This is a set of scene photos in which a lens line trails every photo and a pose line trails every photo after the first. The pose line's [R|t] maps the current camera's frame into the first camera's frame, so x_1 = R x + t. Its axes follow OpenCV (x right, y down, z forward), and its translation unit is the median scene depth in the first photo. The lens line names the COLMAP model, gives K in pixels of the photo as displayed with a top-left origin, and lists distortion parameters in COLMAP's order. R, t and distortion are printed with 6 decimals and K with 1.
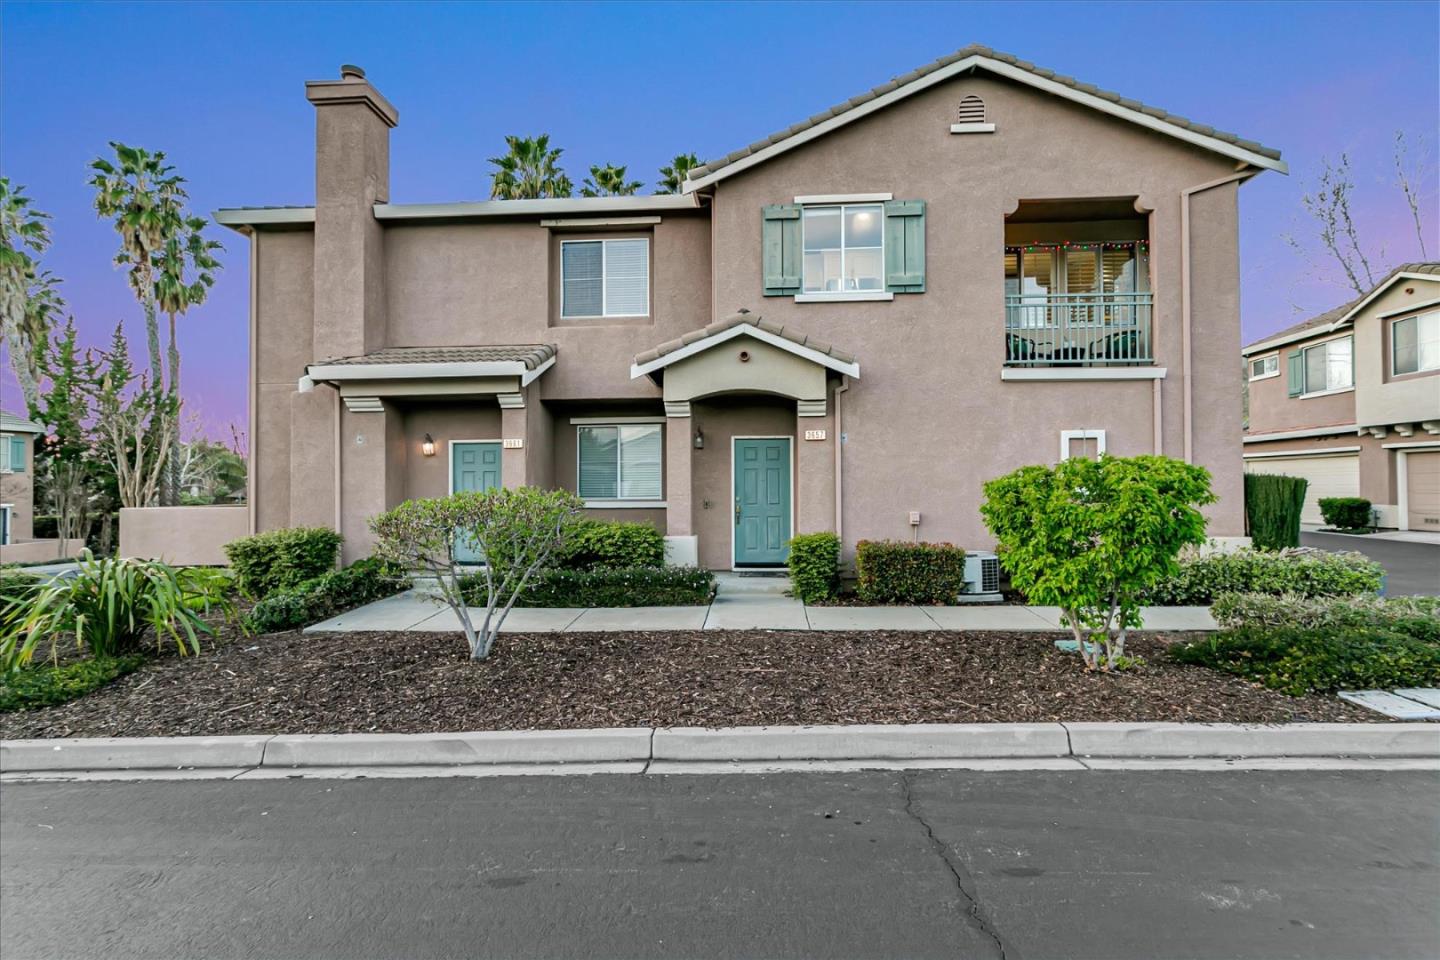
lens RADIAL K [[679.5, 0, 720.4], [0, 679.5, 476.6], [0, 0, 1]] dist [-0.000388, 0.001332]
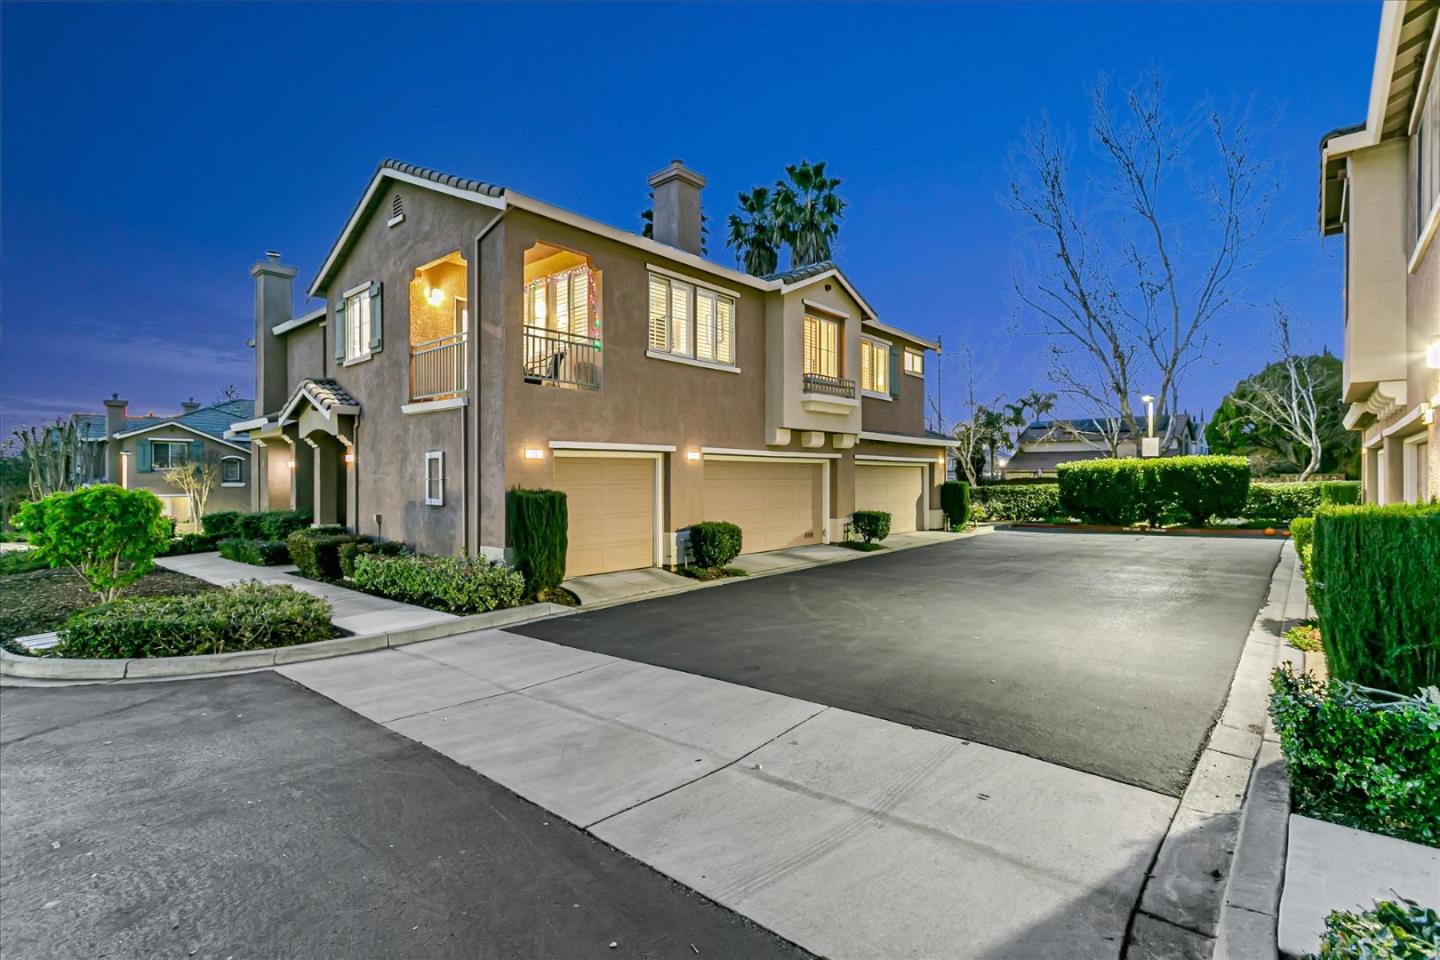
lens RADIAL K [[679.5, 0, 720.4], [0, 679.5, 476.6], [0, 0, 1]] dist [-0.000388, 0.001332]
pose [[0.792775, 0.002082, -0.609511, 1.648504], [0.007768, 0.999878, 0.013520, -0.035886], [0.609465, -0.015453, 0.792662, 0.339809]]
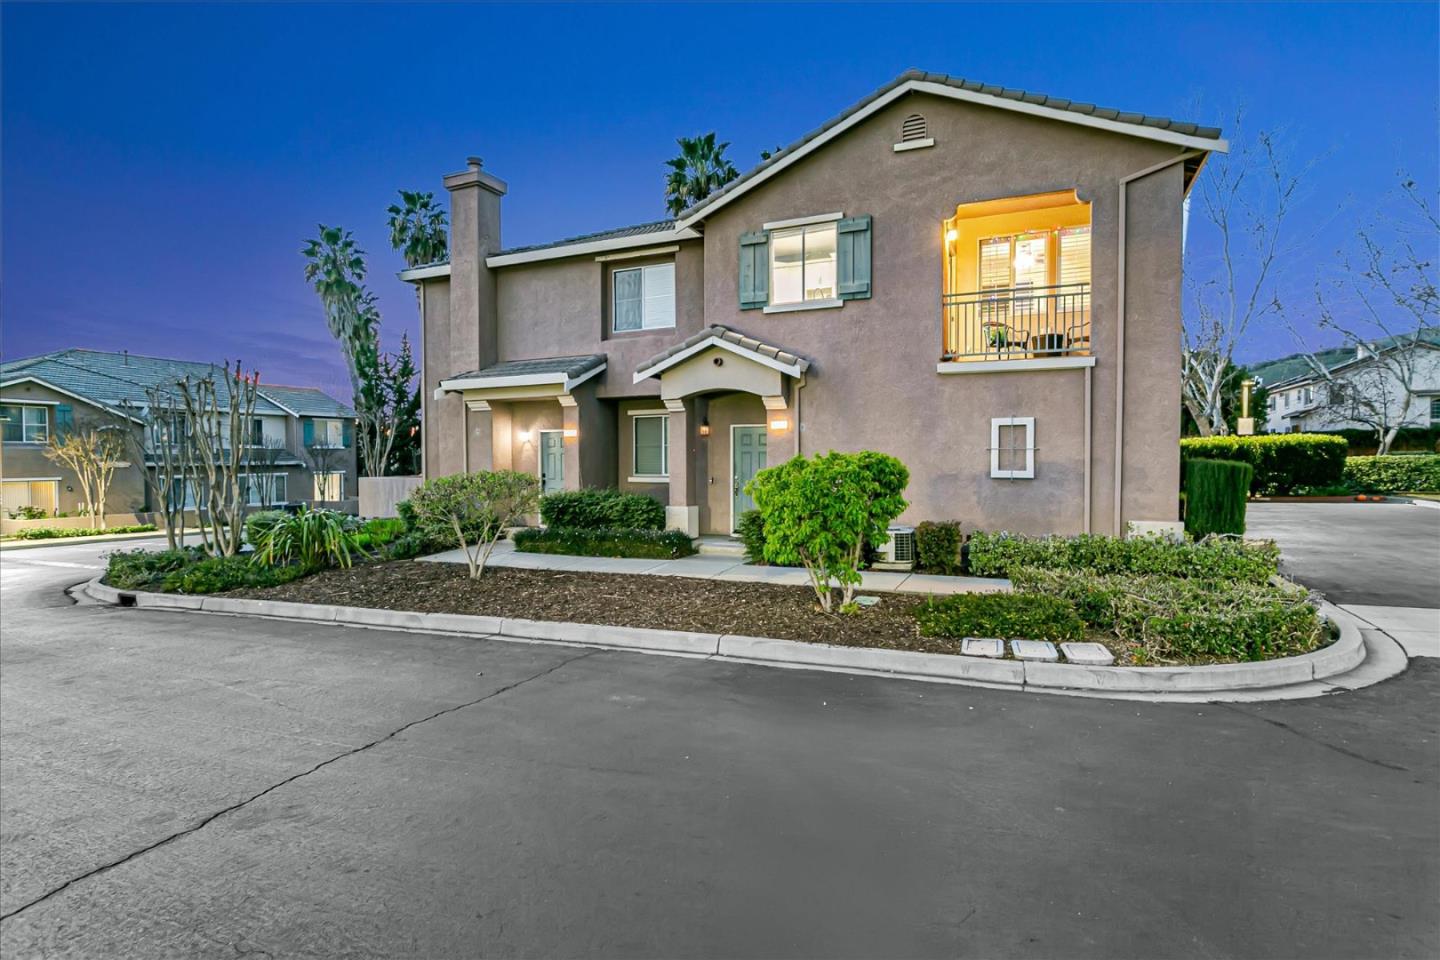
lens RADIAL K [[711.2, 0, 720.2], [0, 711.2, 477.1], [0, 0, 1]] dist [-0.015254, 0.008609]
pose [[0.937271, 0.012667, -0.348373, 0.481787], [0.002872, 0.999025, 0.044052, -0.024757], [0.348591, -0.042289, 0.936320, -0.210527]]
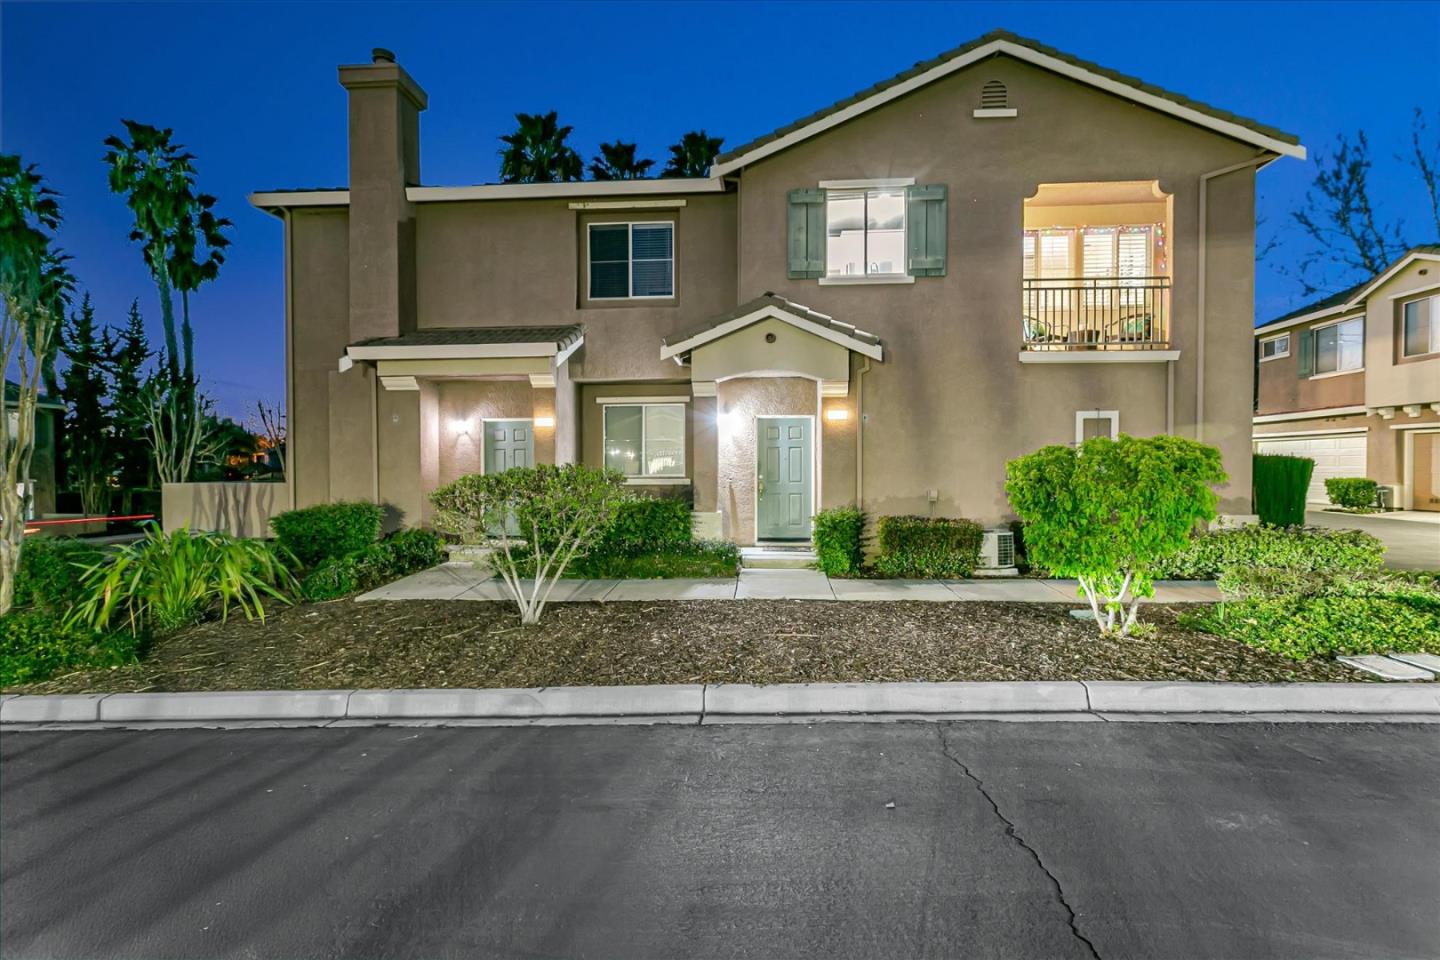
lens RADIAL K [[679.5, 0, 720.4], [0, 679.5, 476.6], [0, 0, 1]] dist [-0.000388, 0.001332]
pose [[0.999979, 0.003756, -0.005237, -0.032935], [-0.003590, 0.999501, 0.031384, 0.001095], [0.005353, -0.031365, 0.999494, -0.037640]]
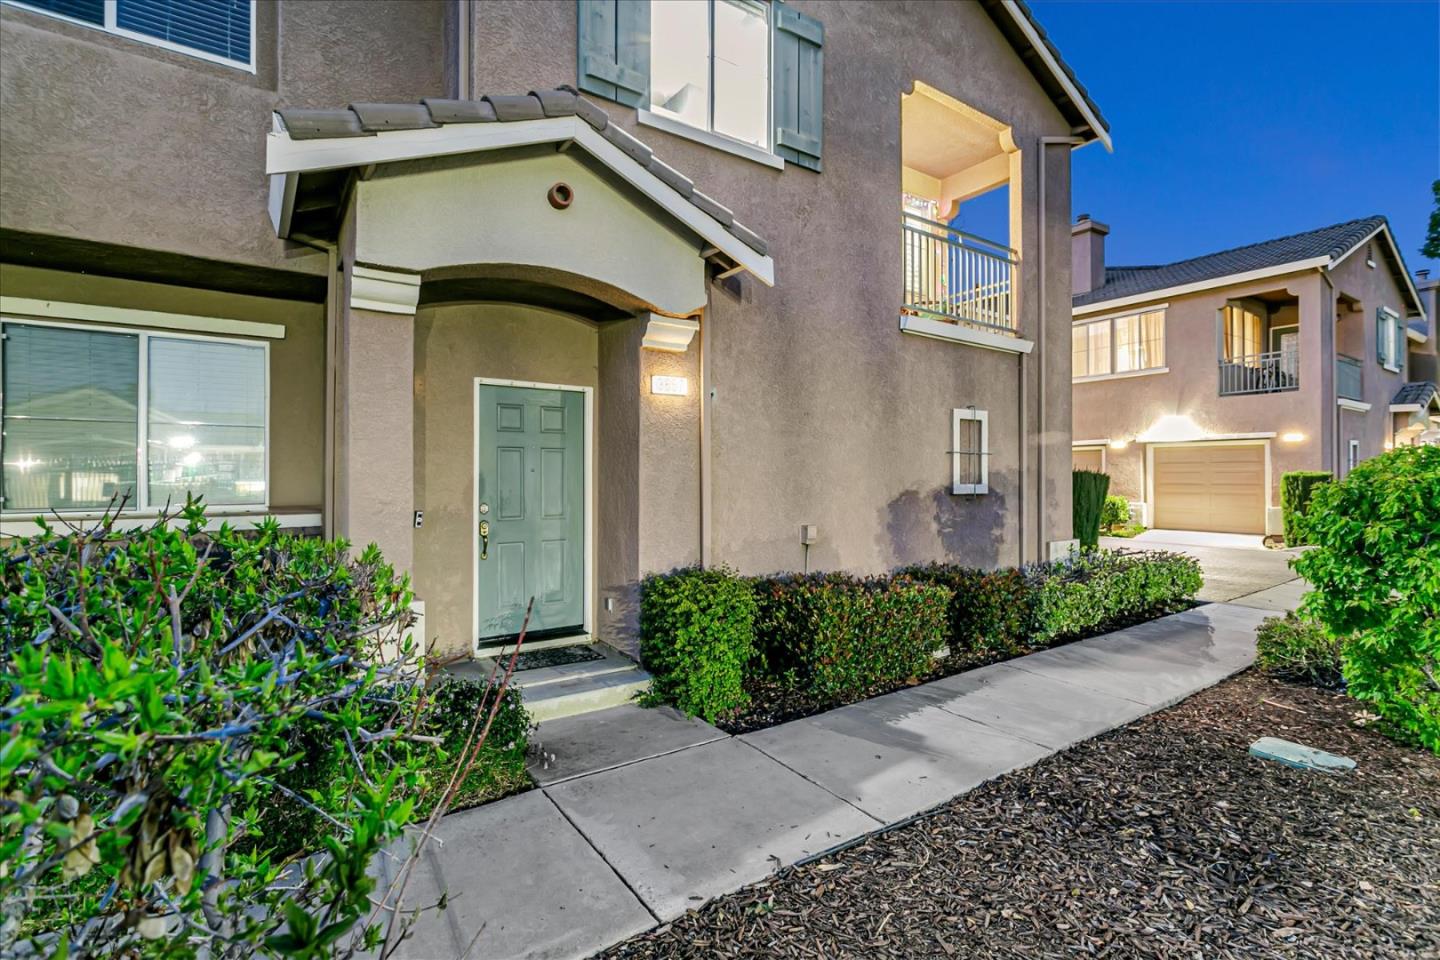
lens RADIAL K [[675.2, 0, 717.1], [0, 675.2, 475.4], [0, 0, 1]] dist [0.001883, 0.000314]
pose [[0.784566, 0.008416, 0.619988, -0.157954], [-0.012194, 0.999924, 0.001858, 0.007724], [-0.619926, -0.009018, 0.784609, 0.567638]]
